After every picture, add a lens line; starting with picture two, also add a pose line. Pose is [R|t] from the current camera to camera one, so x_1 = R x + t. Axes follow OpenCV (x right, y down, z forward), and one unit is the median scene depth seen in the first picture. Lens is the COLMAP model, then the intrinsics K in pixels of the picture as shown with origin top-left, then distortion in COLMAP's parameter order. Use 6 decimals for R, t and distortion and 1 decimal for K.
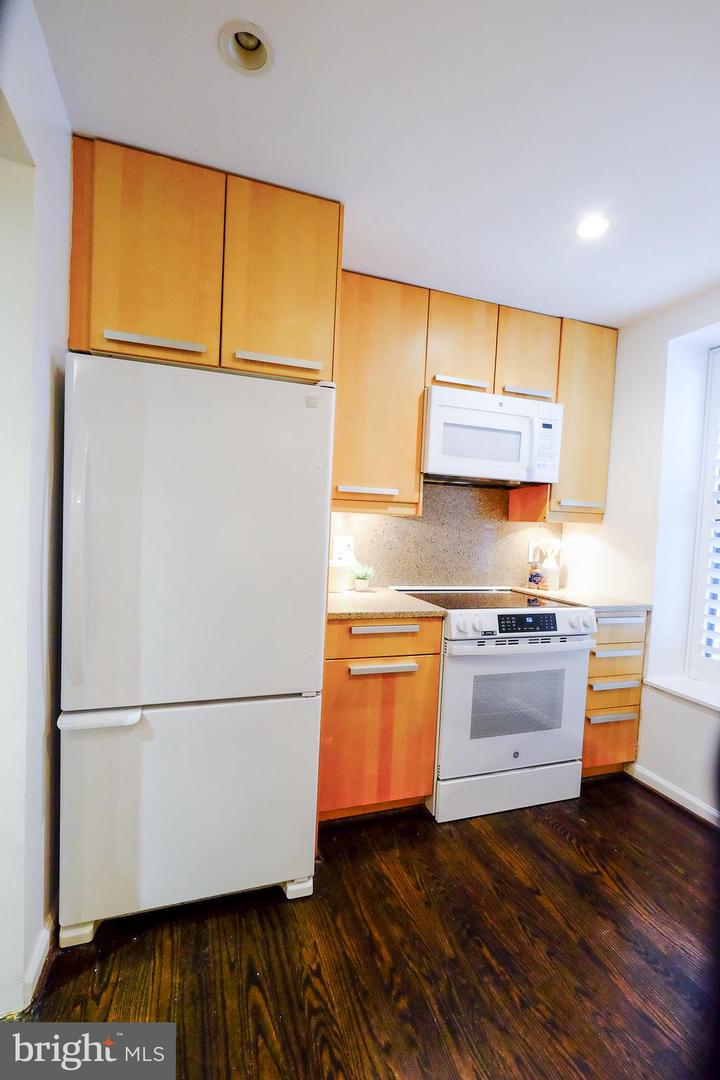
lens RADIAL K [[470.3, 0, 359.5], [0, 470.3, 547.8], [0, 0, 1]] dist [-0.006842, -0.000458]
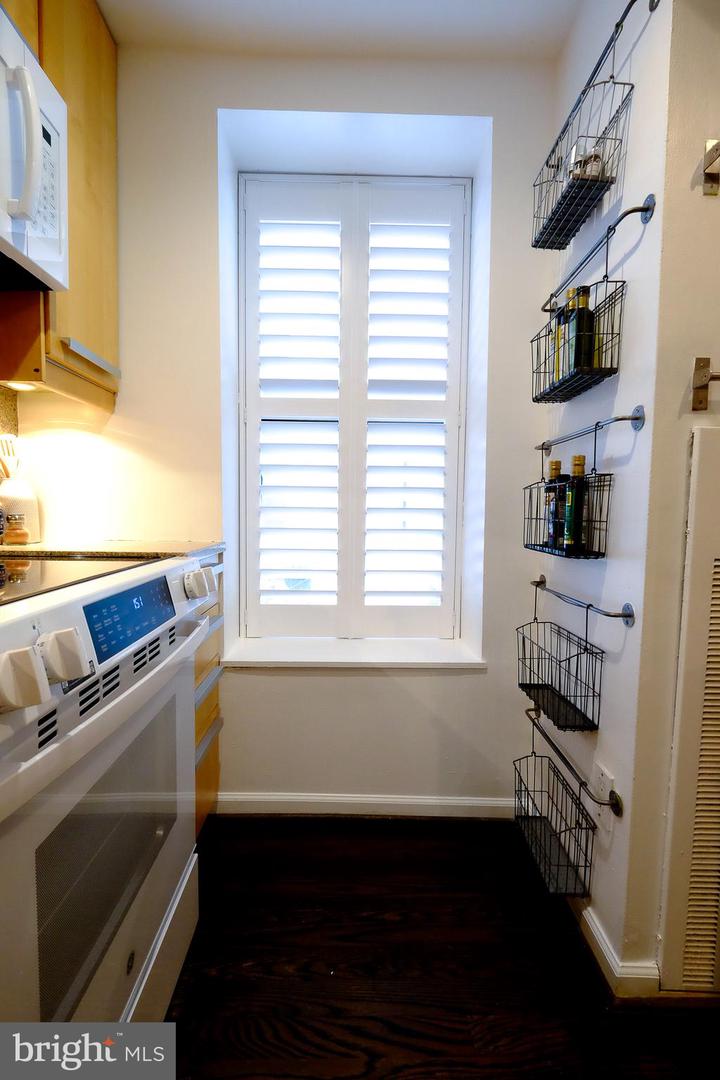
lens RADIAL K [[500.0, 0, 352.6], [0, 500.0, 540.0], [0, 0, 1]] dist [-0.001949, -0.000204]
pose [[0.298498, -0.100277, 0.949128, 0.037635], [0.051950, 0.994698, 0.088753, 0.070791], [-0.952995, 0.022815, 0.302125, 0.658125]]
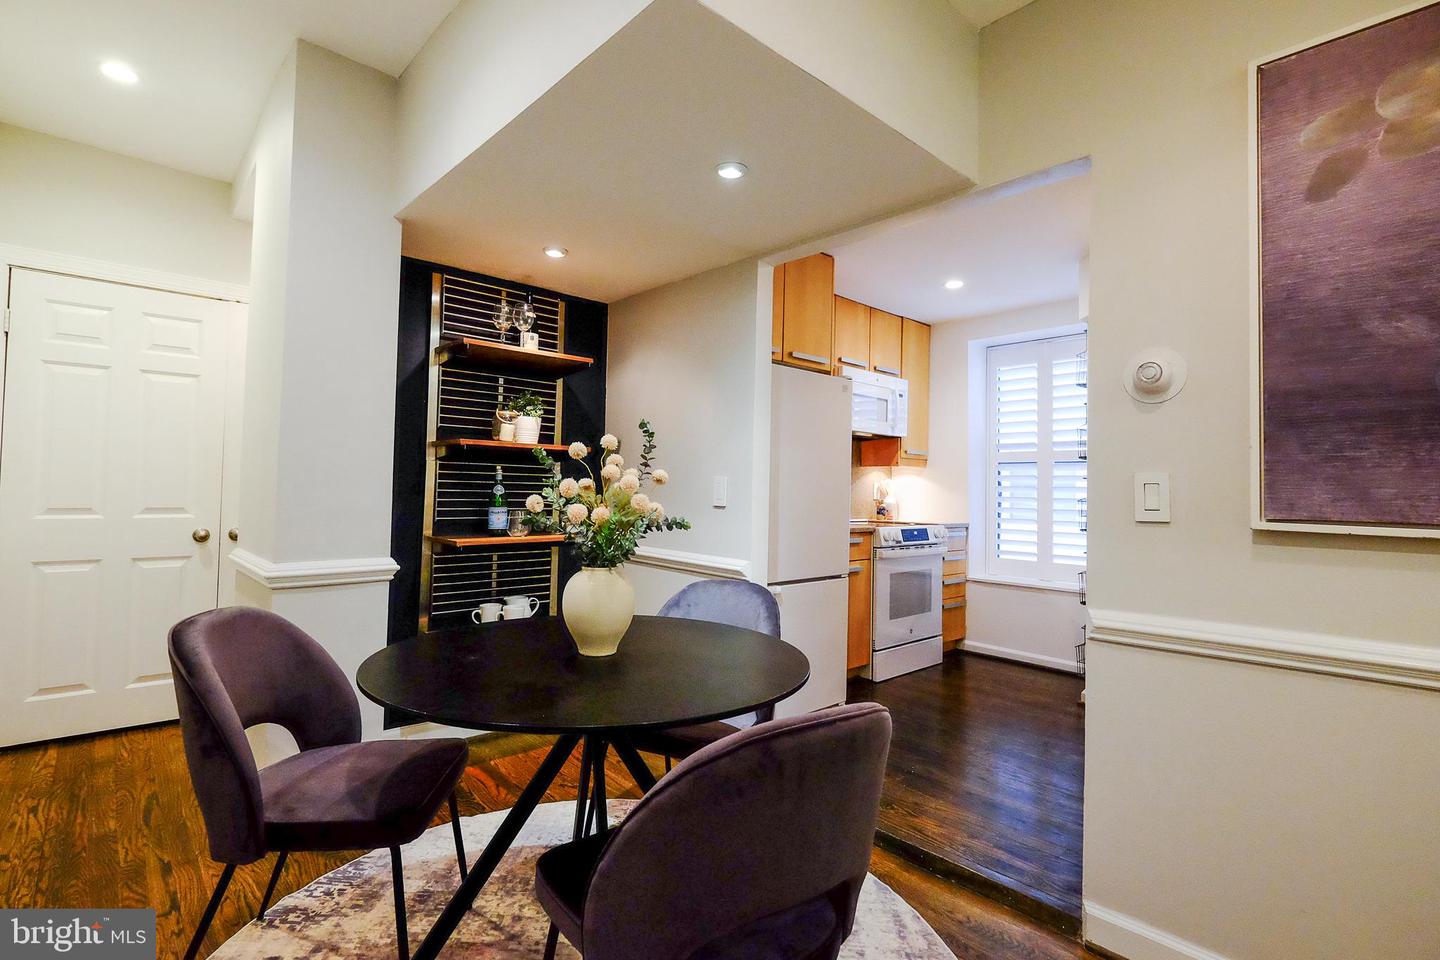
lens RADIAL K [[679.9, 0, 704.1], [0, 679.9, 471.1], [0, 0, 1]] dist [-0.001564, 0.000127]
pose [[0.917518, -0.011286, 0.397535, -0.966679], [0.038684, 0.997390, -0.060967, 0.061453], [-0.395809, 0.071316, 0.915559, -0.601662]]
